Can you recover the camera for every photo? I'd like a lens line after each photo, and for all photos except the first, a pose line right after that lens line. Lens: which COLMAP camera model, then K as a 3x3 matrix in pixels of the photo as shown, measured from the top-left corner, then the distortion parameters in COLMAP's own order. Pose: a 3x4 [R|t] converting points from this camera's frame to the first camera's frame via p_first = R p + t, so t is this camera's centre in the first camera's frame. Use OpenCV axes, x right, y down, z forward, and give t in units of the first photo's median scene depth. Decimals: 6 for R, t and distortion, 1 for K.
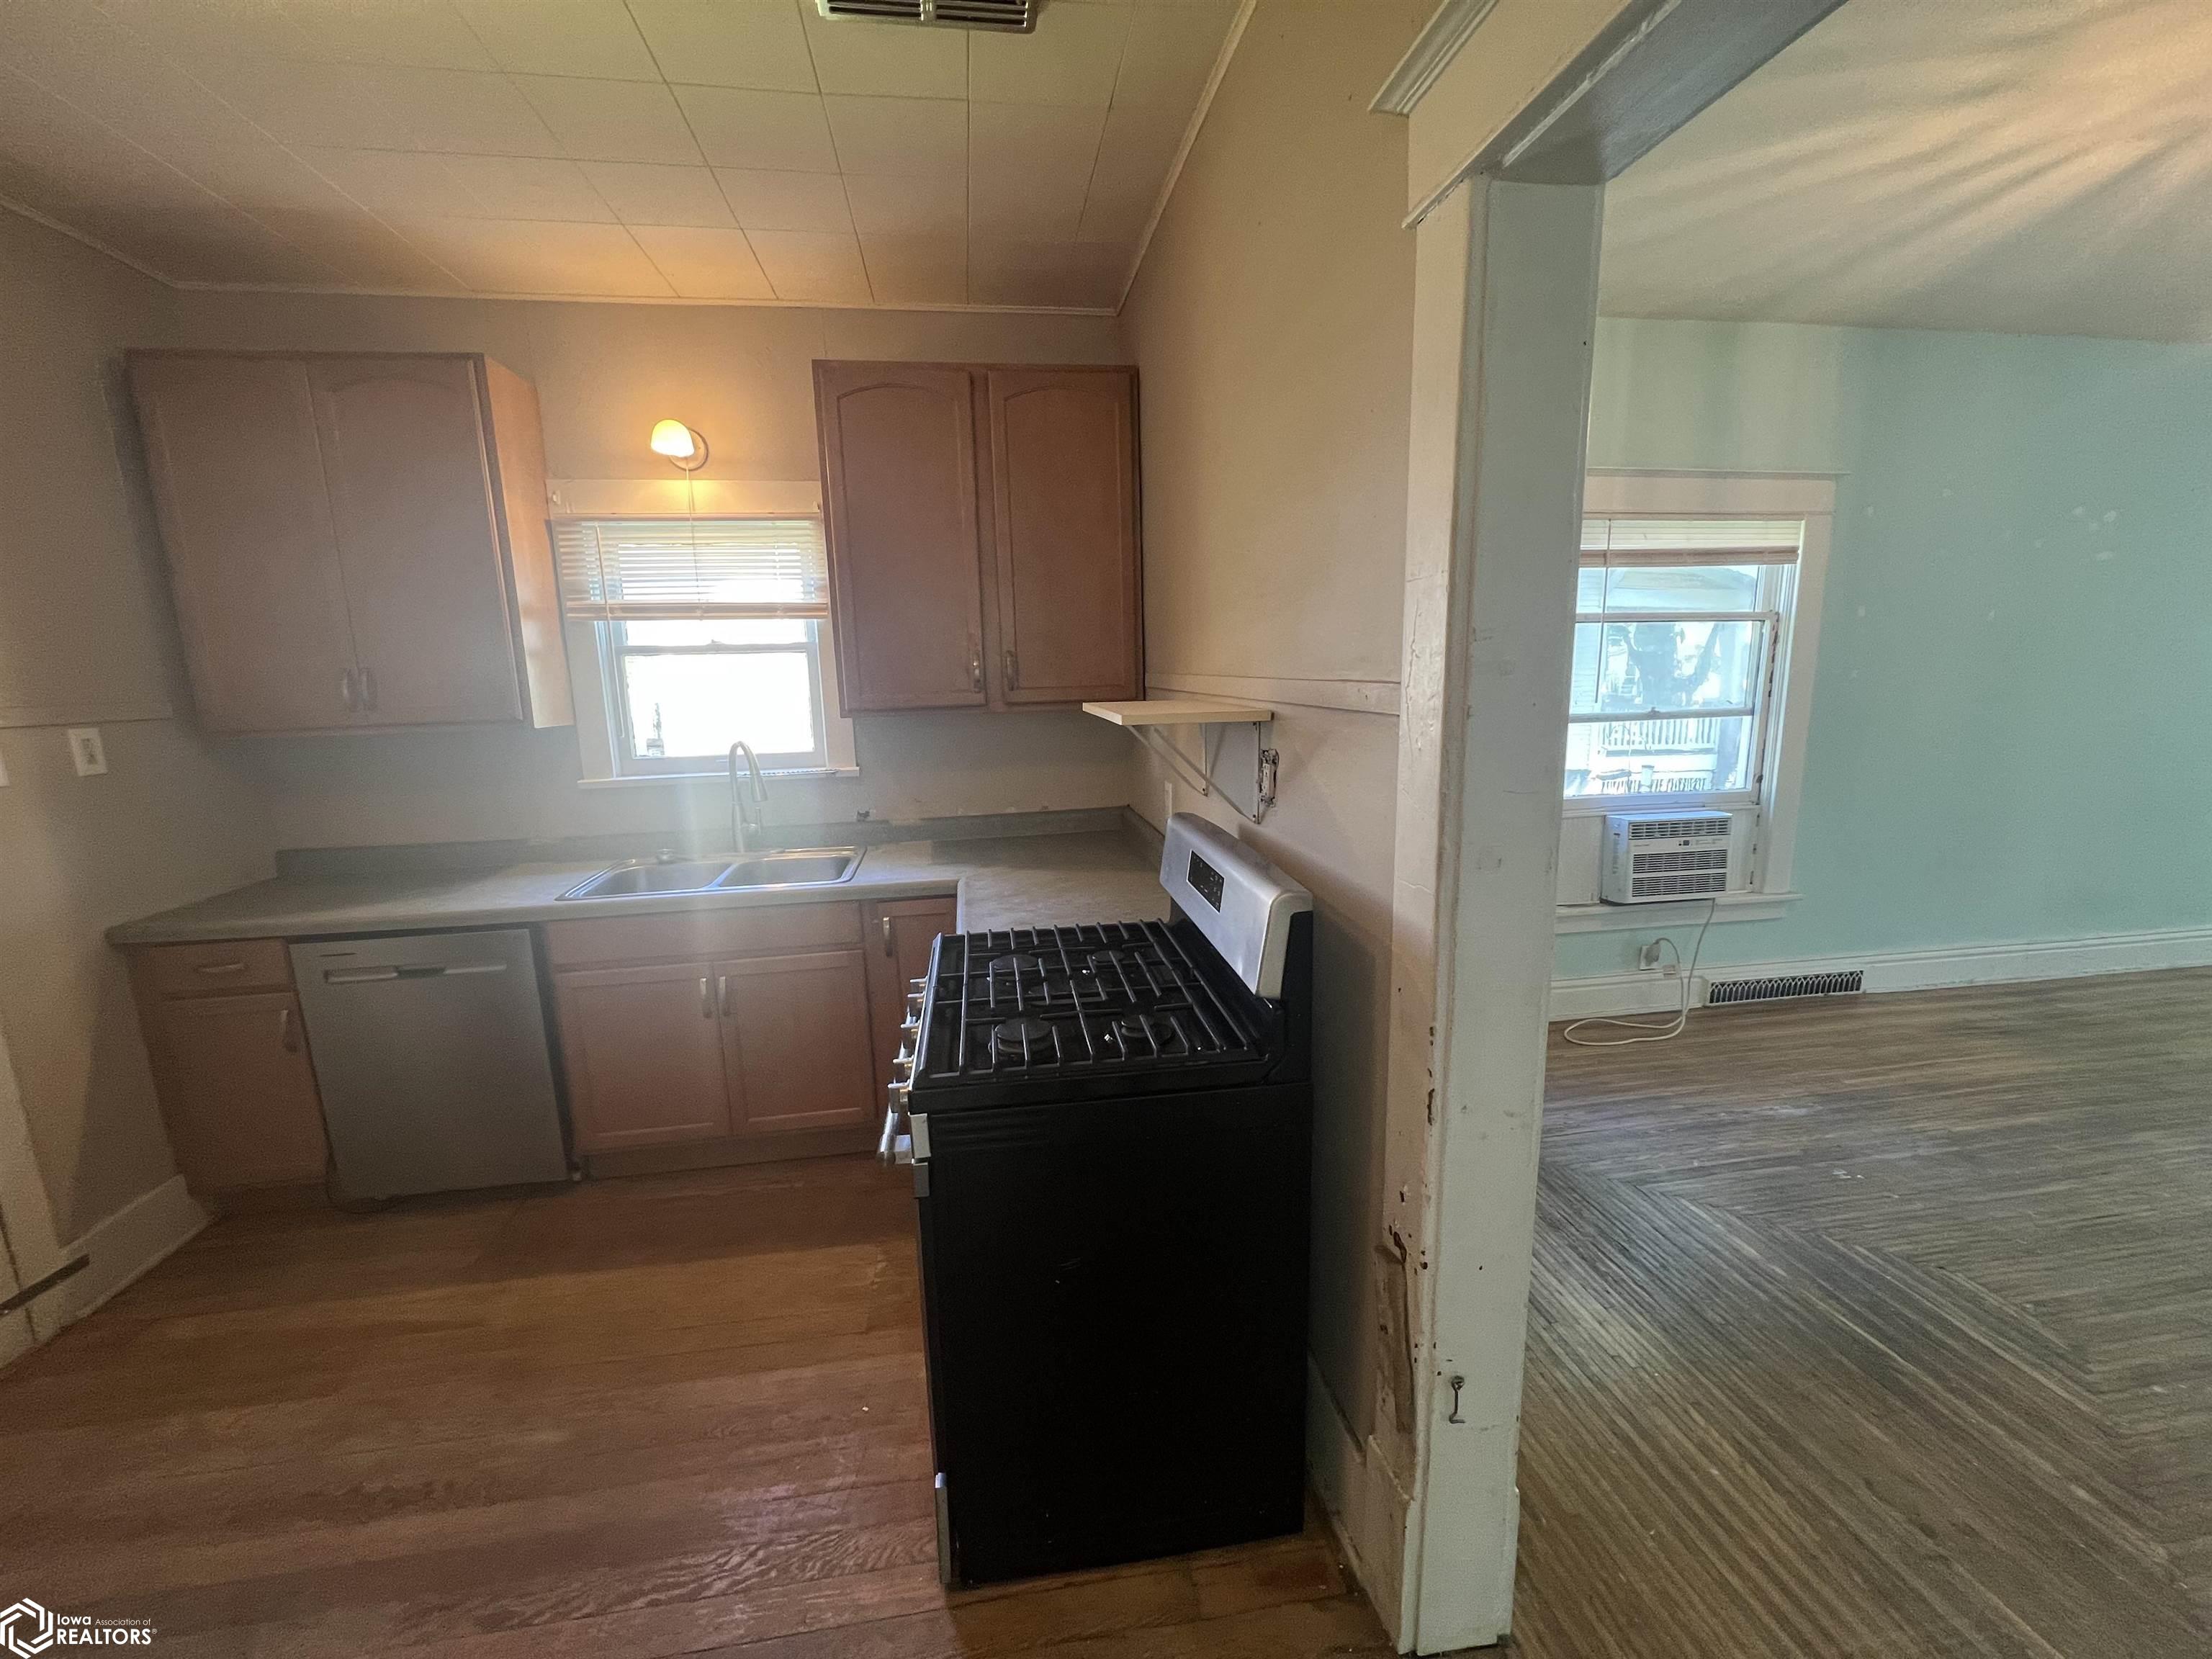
lens RADIAL K [[881.1, 0, 1099.2], [0, 881.1, 825.7], [0, 0, 1]] dist [-0.002695, 0.000074]
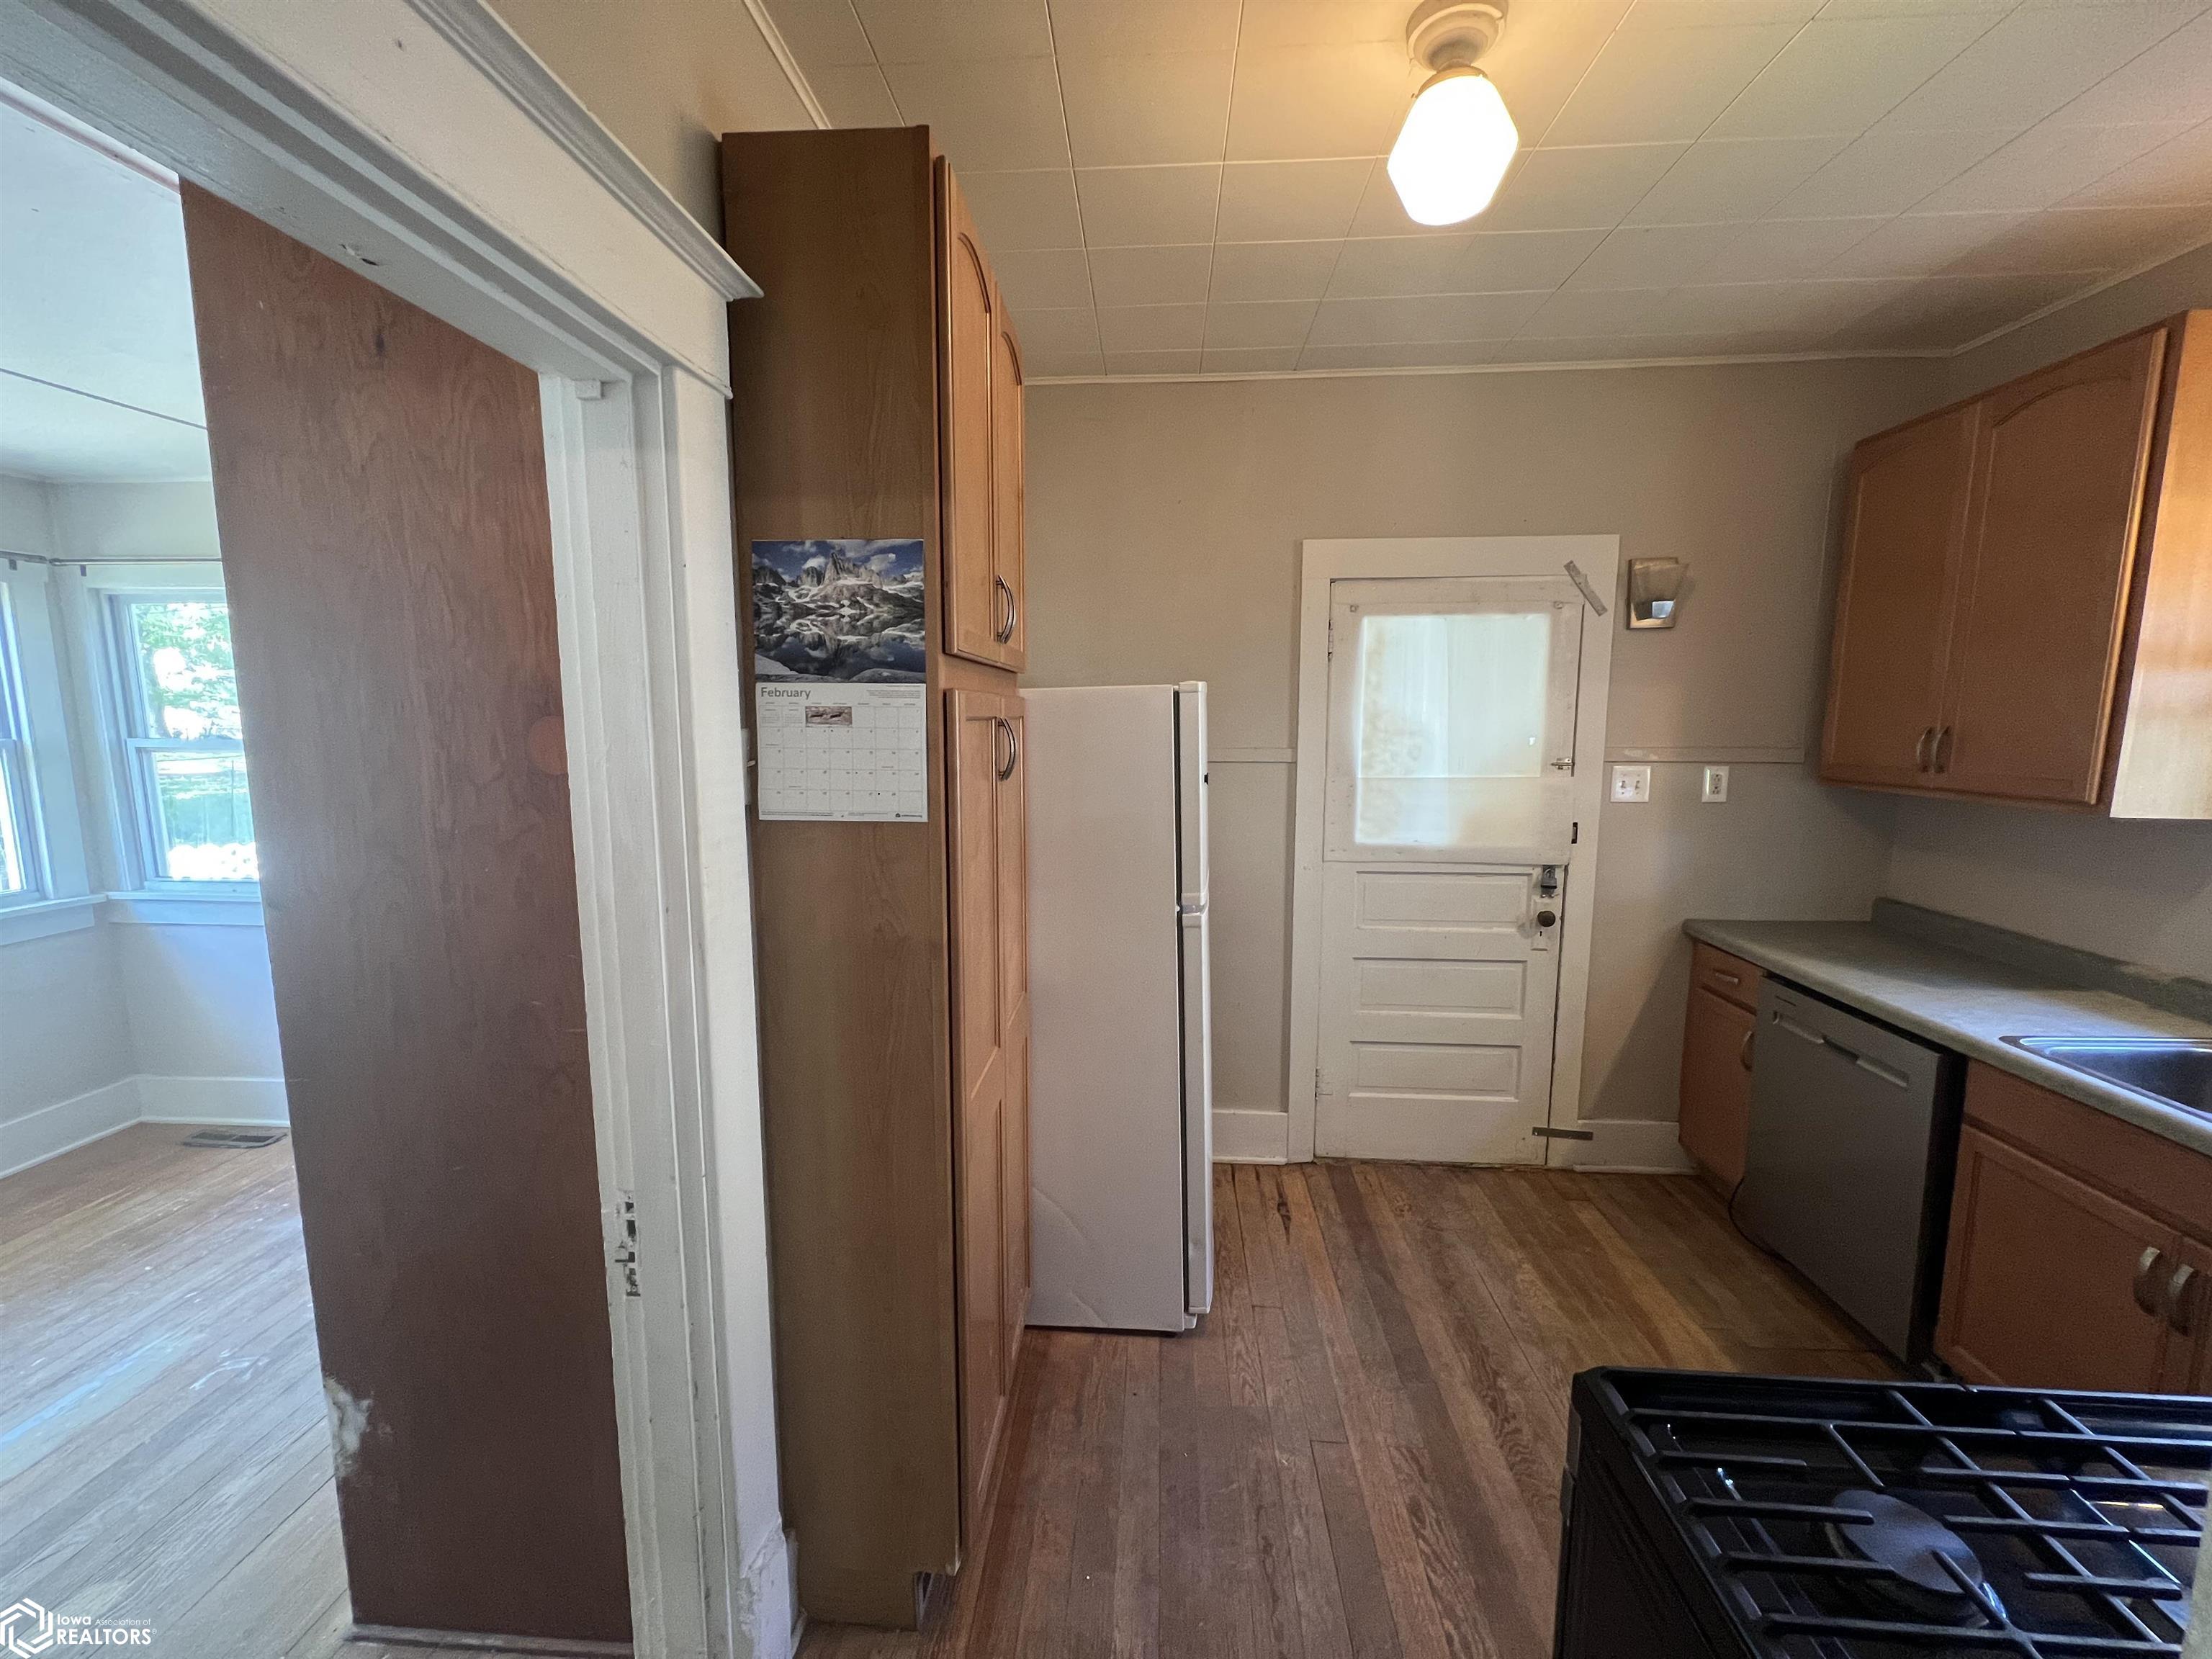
lens RADIAL K [[879.0, 0, 1102.5], [0, 879.0, 824.5], [0, 0, 1]] dist [-0.001475, -0.000334]
pose [[-0.213641, 0.150699, -0.965219, 0.208502], [-0.170155, 0.967187, 0.188669, -0.085011], [0.961979, 0.204545, -0.180989, 0.277911]]
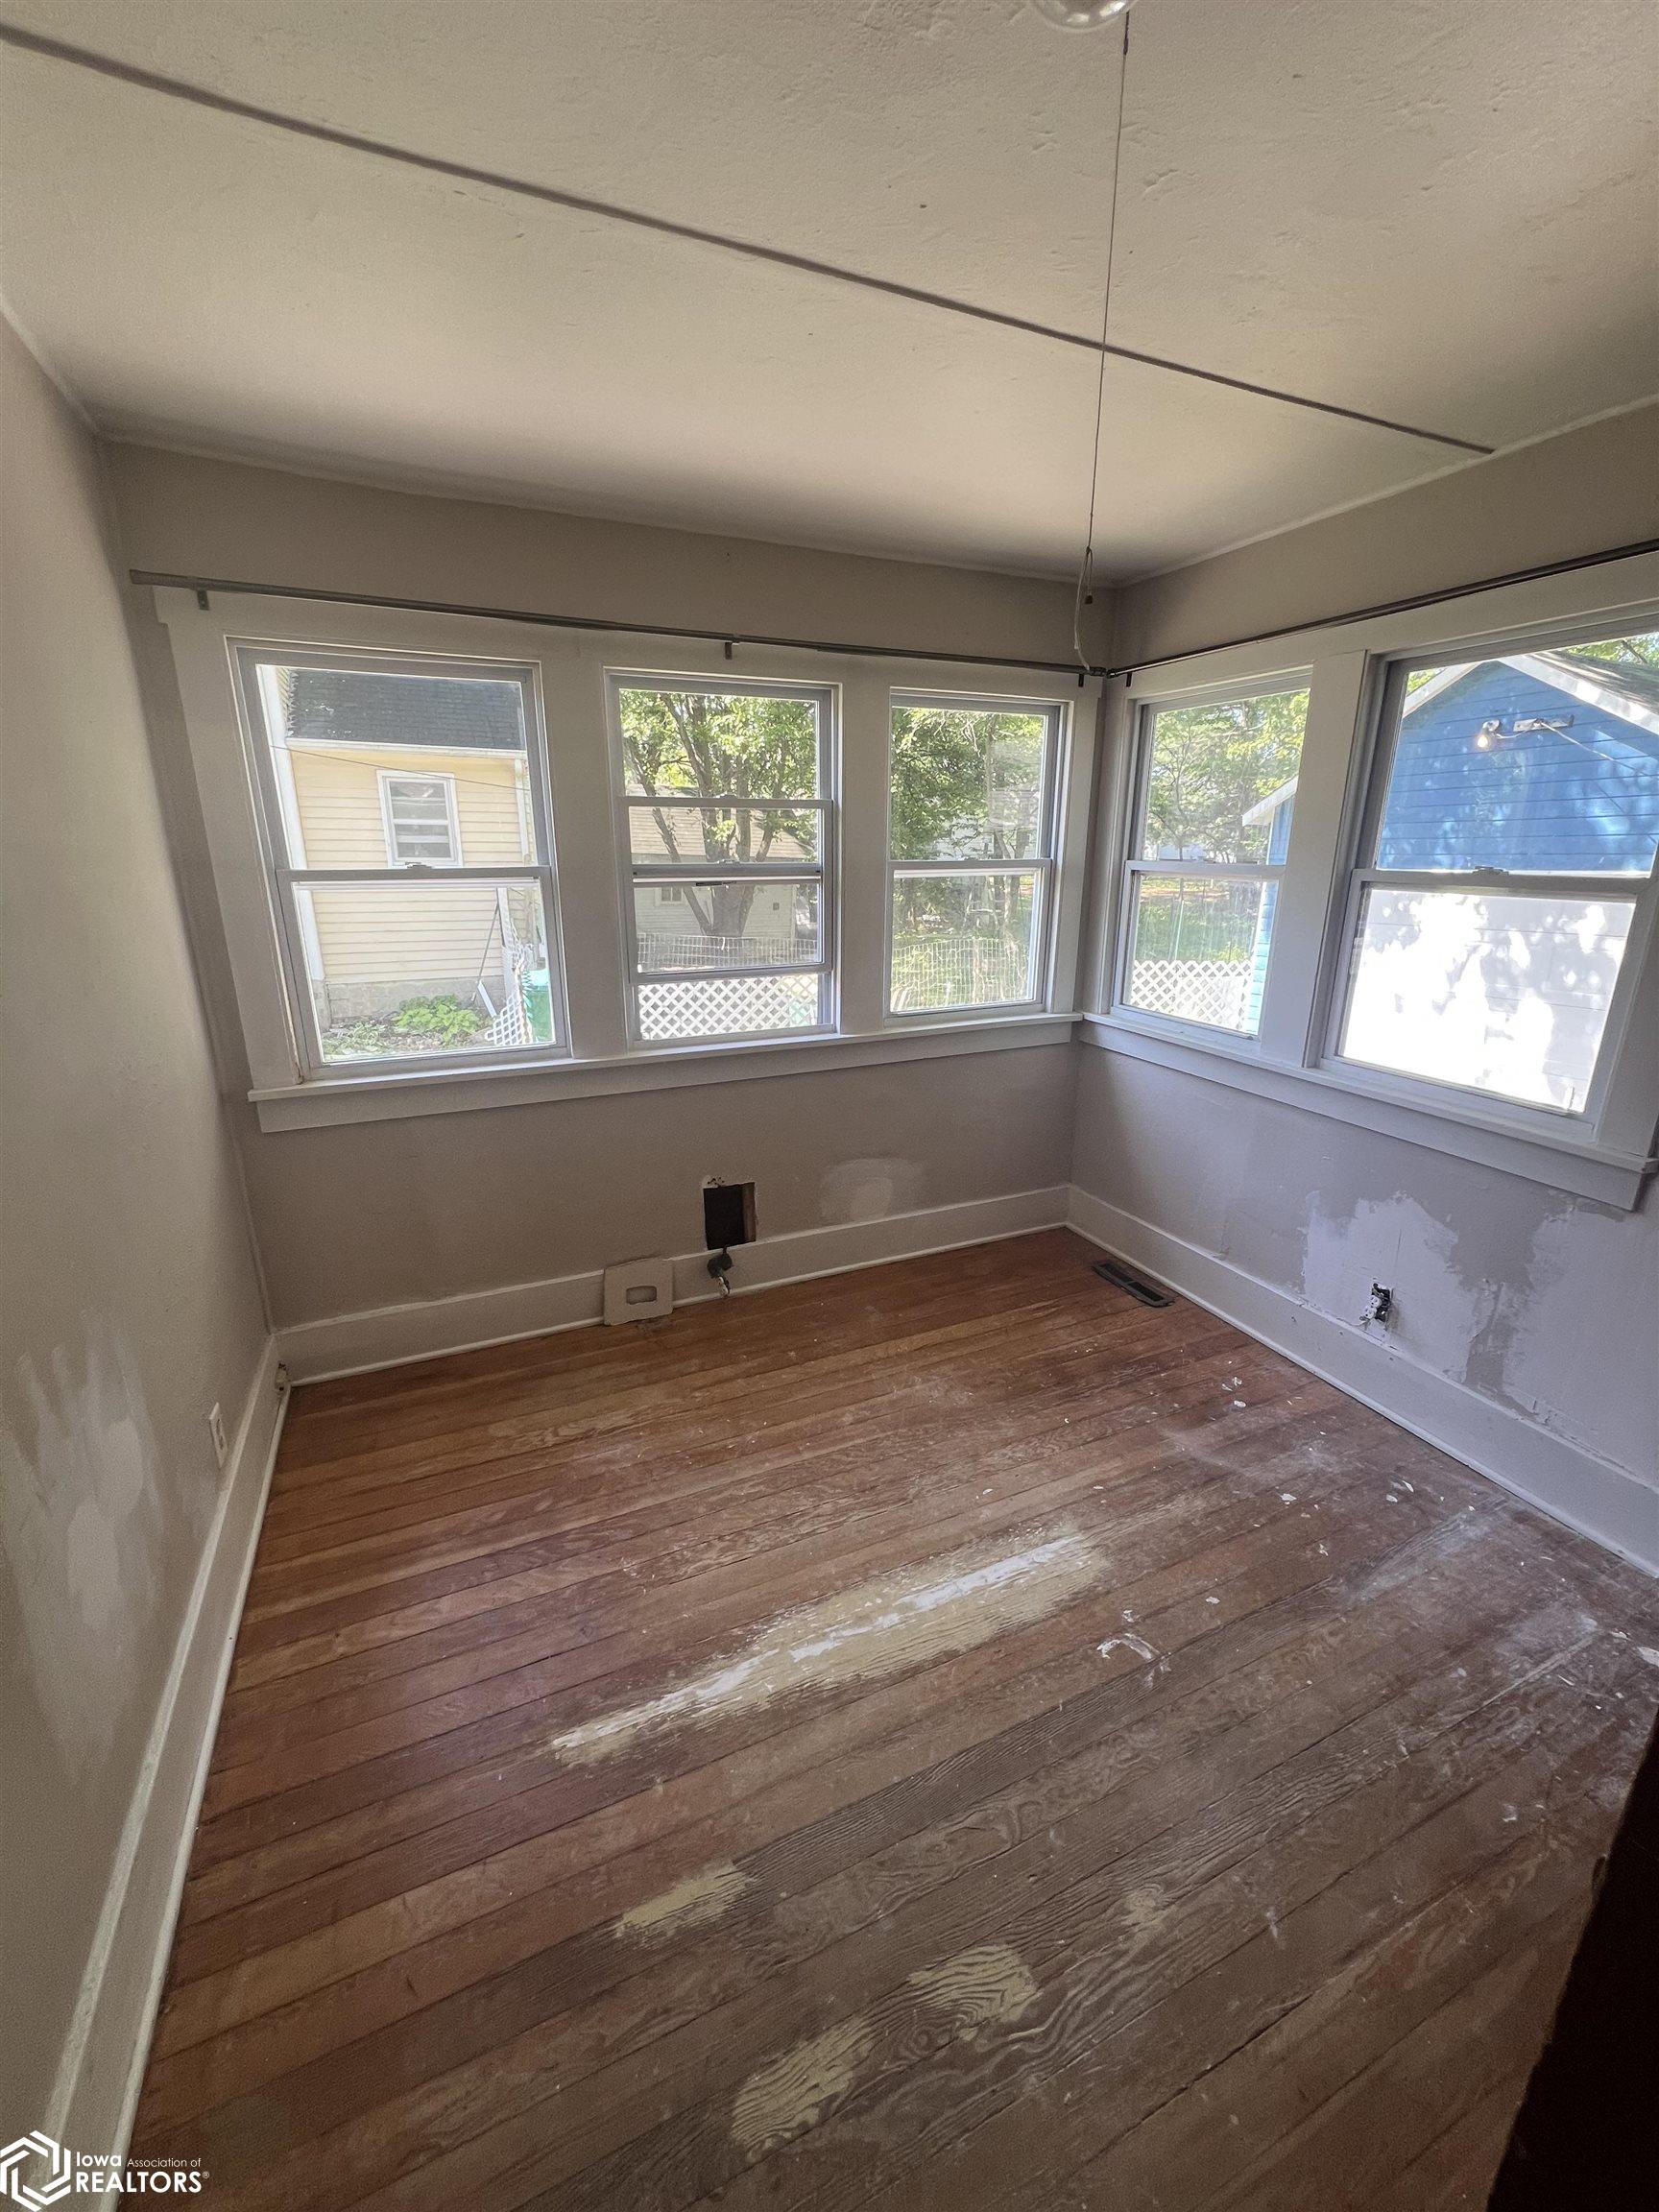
lens RADIAL K [[881.1, 0, 828.1], [0, 881.1, 1100.6], [0, 0, 1]] dist [-0.002695, 0.000074]
pose [[-0.963927, 0.097174, -0.247793, 0.049601], [-0.024984, 0.893828, 0.447713, 0.011185], [0.264990, 0.437753, -0.859158, -0.139316]]
